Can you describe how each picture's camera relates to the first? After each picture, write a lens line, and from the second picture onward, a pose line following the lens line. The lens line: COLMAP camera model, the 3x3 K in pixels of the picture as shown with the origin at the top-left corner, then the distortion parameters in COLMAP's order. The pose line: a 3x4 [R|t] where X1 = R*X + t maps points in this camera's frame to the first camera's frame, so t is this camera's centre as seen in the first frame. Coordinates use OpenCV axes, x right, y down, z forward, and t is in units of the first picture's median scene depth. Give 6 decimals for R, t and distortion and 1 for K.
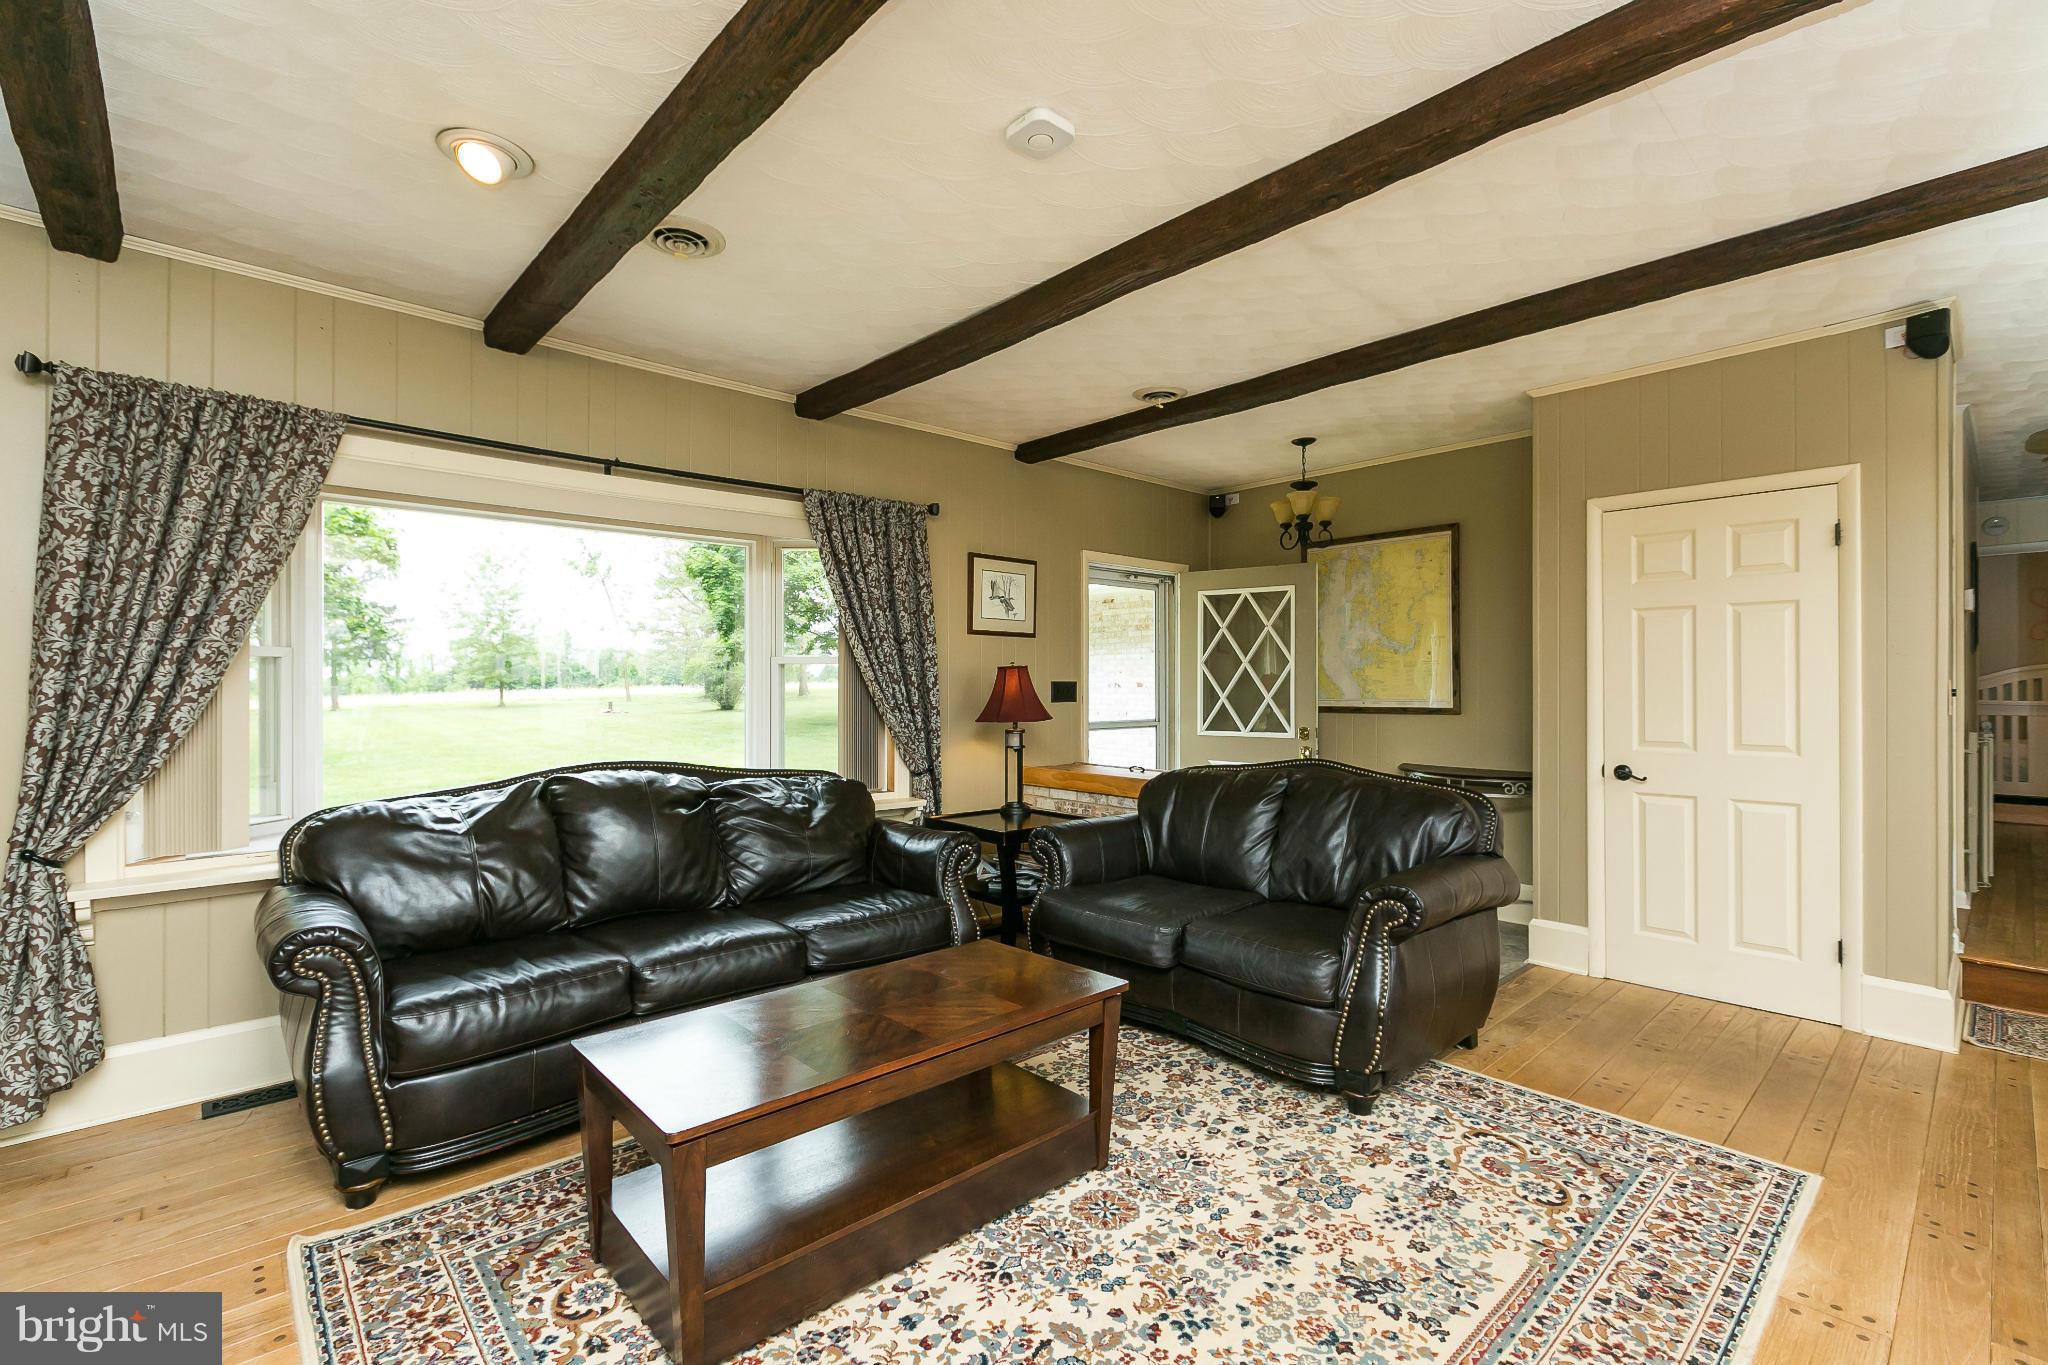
lens RADIAL K [[906.9, 0, 1015.1], [0, 906.9, 692.0], [0, 0, 1]] dist [0.002868, -0.001368]
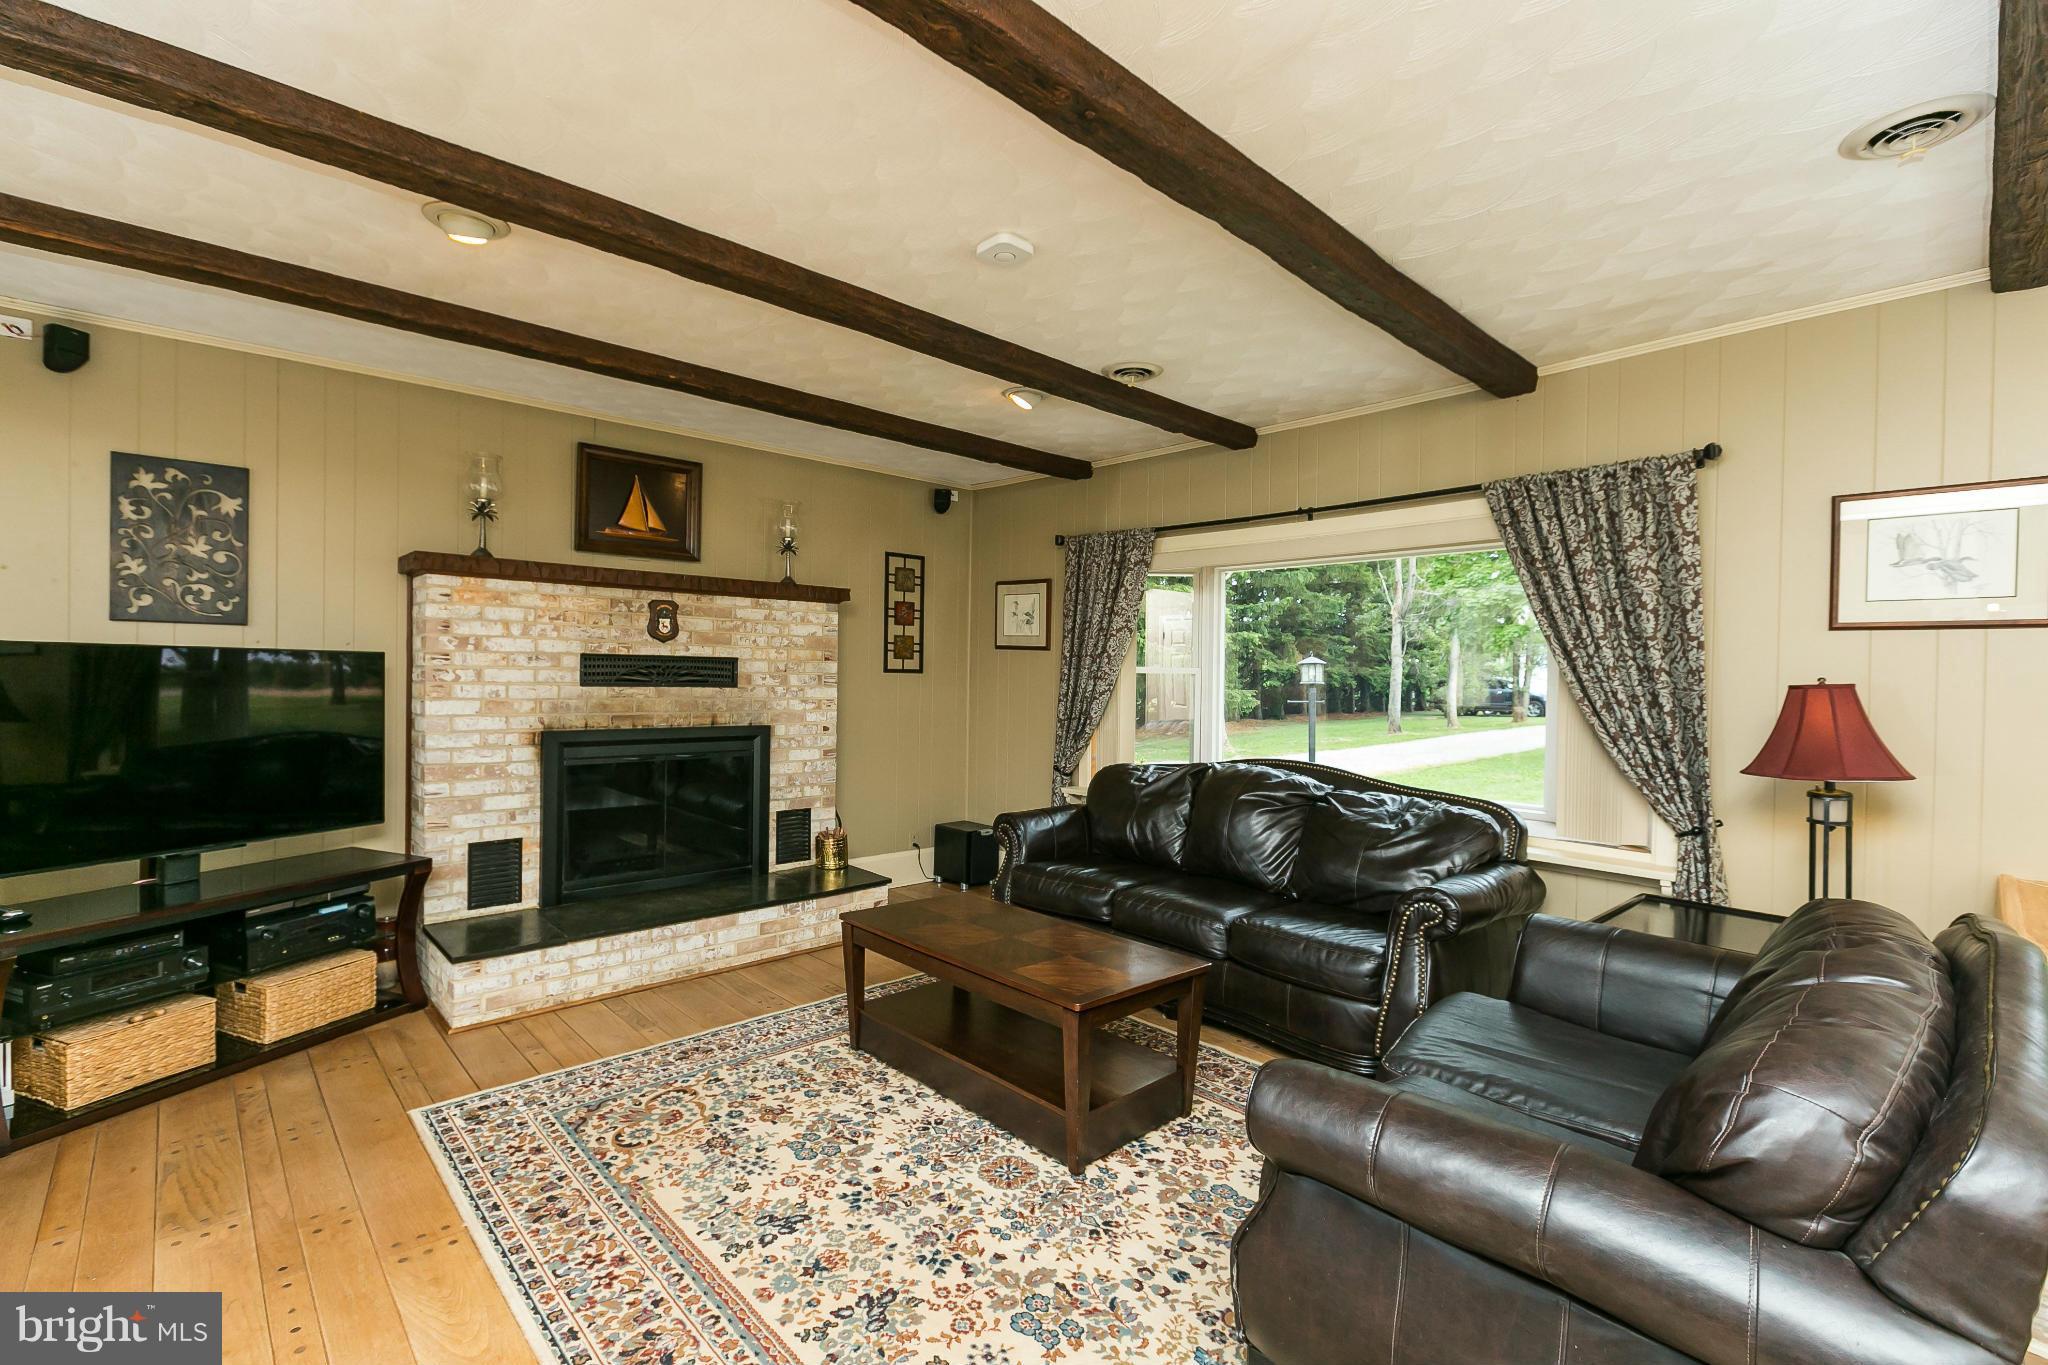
lens RADIAL K [[906.9, 0, 1008.9], [0, 906.9, 676.5], [0, 0, 1]] dist [0.002868, -0.001368]
pose [[0.013332, 0.006678, -0.999889, 1.292806], [-0.023040, 0.999714, 0.006370, -0.055242], [0.999646, 0.022952, 0.013482, 1.028708]]
